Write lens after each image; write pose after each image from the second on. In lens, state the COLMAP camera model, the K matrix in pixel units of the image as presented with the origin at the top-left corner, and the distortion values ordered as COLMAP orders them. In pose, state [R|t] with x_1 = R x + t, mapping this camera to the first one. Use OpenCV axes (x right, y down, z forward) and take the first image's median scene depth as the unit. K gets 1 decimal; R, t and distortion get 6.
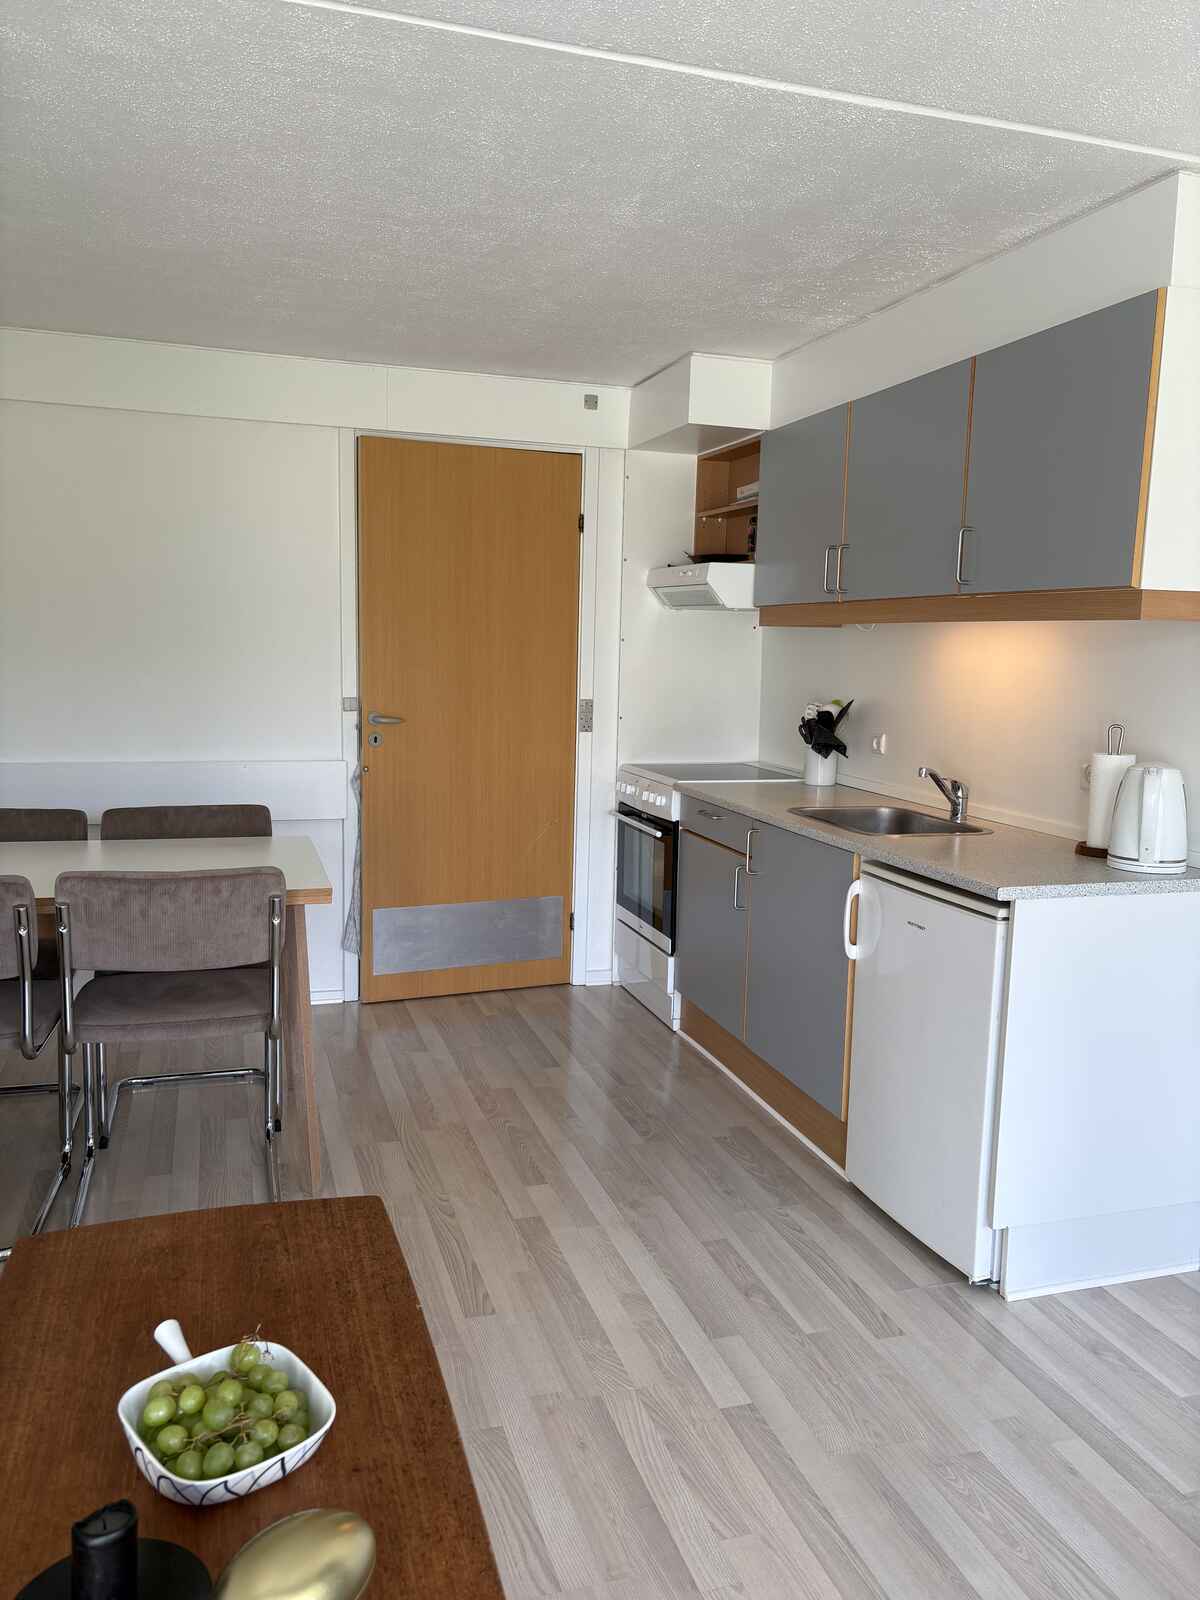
lens RADIAL K [[1210.8, 0, 603.0], [0, 1210.8, 796.4], [0, 0, 1]] dist [0.003459, 0.000390]
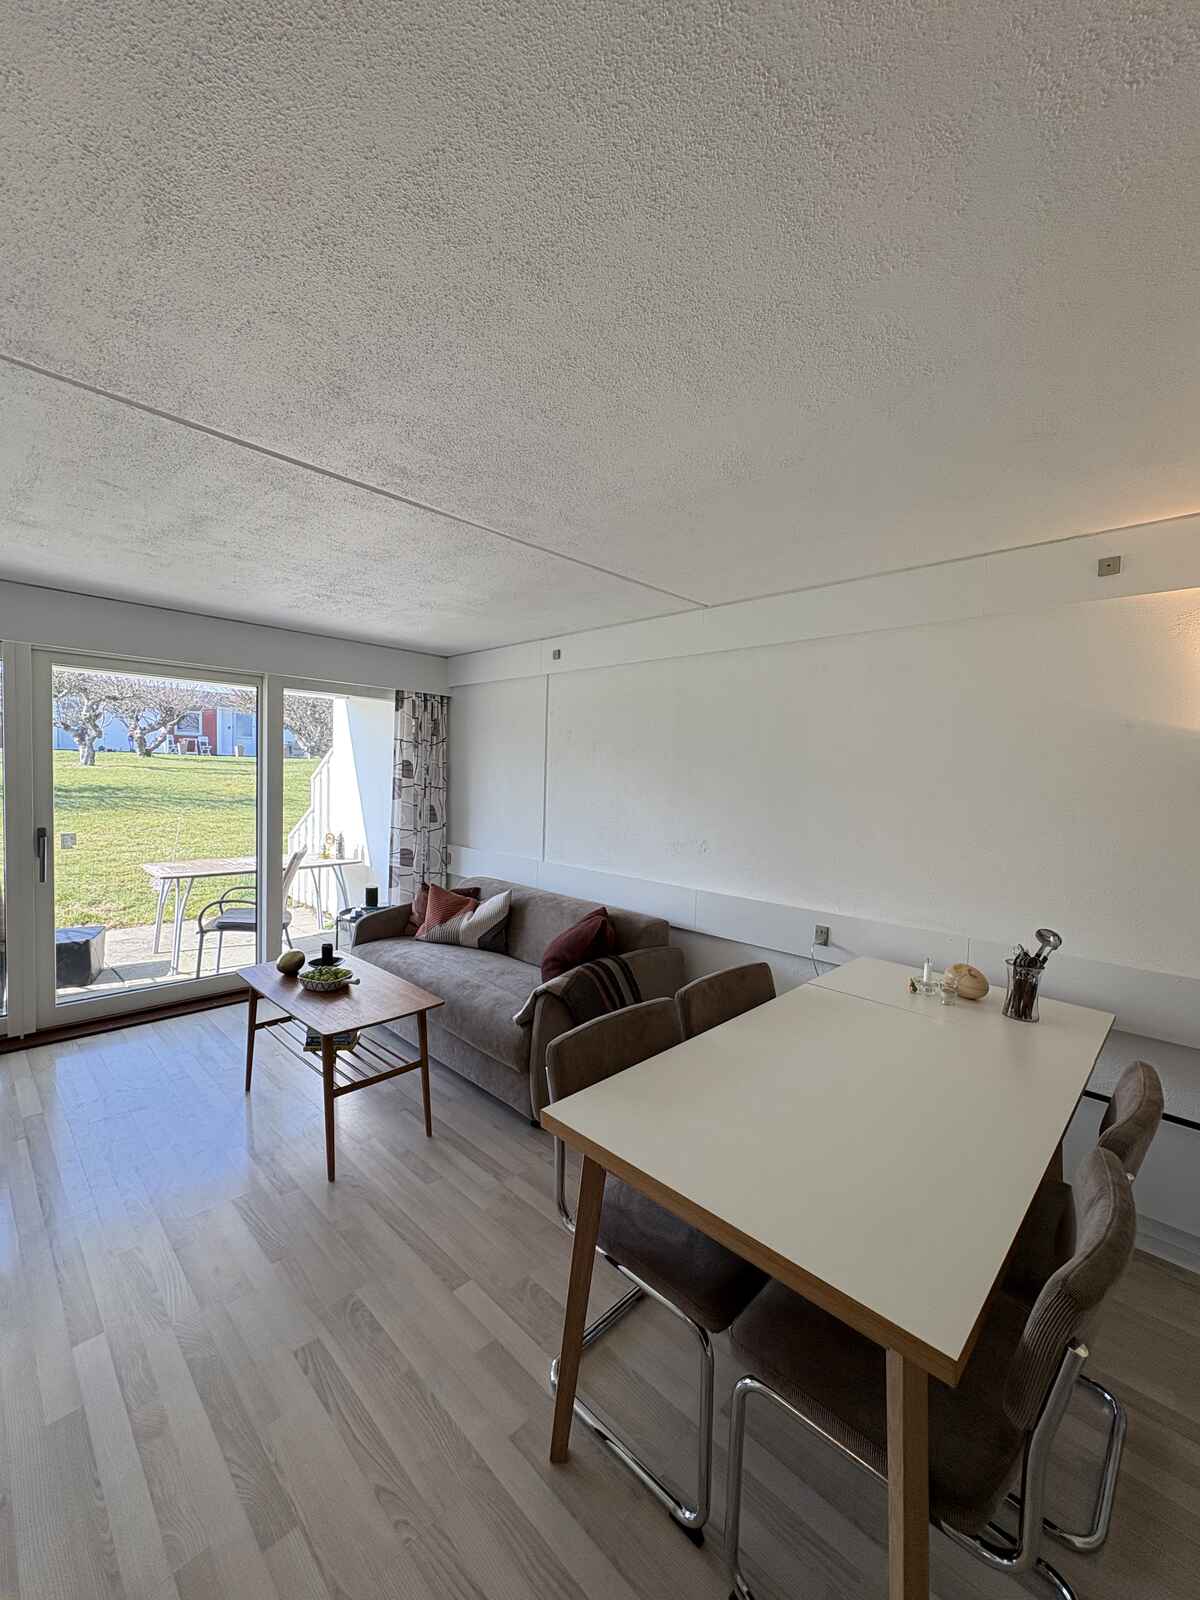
lens RADIAL K [[632.8, 0, 599.8], [0, 632.8, 801.9], [0, 0, 1]] dist [-0.008773, 0.000656]
pose [[-0.881939, -0.030161, -0.470397, -0.044500], [-0.110322, 0.983440, 0.143785, -0.240200], [0.458271, 0.178704, -0.870662, 1.535232]]
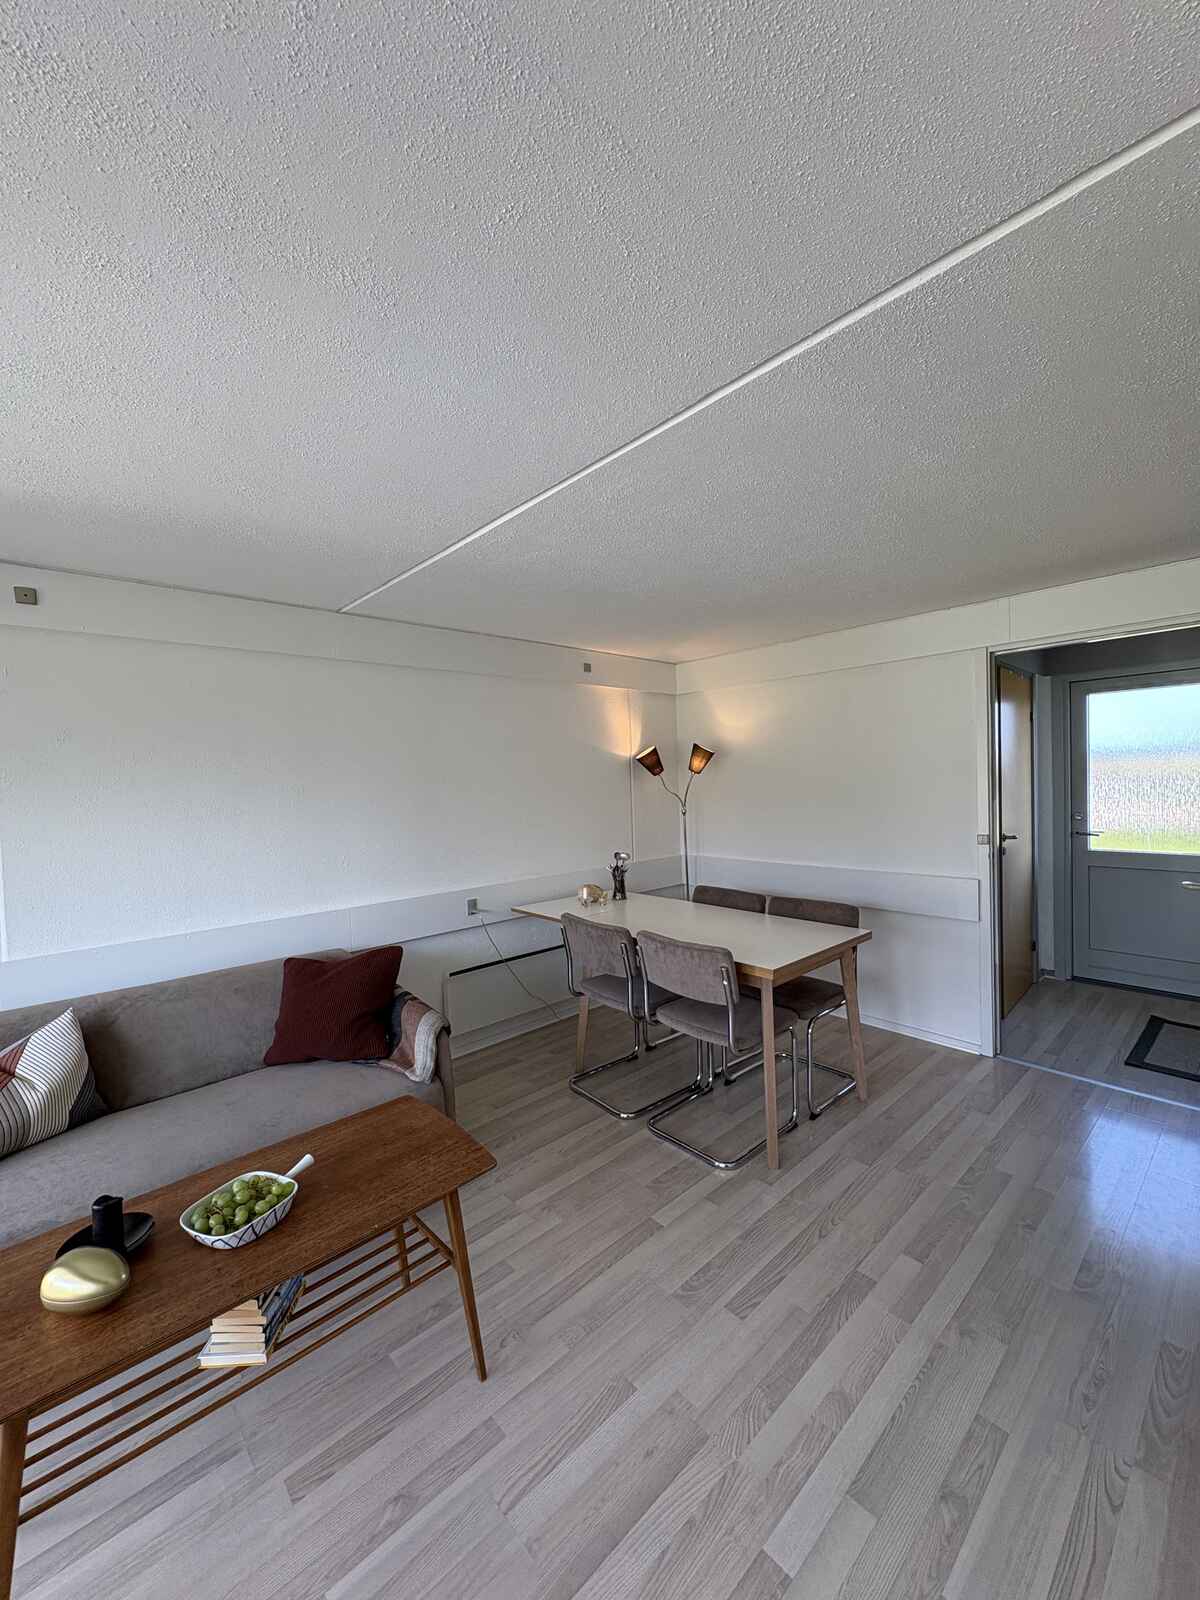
lens RADIAL K [[632.8, 0, 598.1], [0, 632.8, 801.9], [0, 0, 1]] dist [-0.008773, 0.000656]
pose [[0.411003, -0.005033, -0.911620, 0.462234], [-0.074950, 0.996413, -0.039292, -0.099417], [0.908548, 0.084475, 0.409151, 0.502389]]
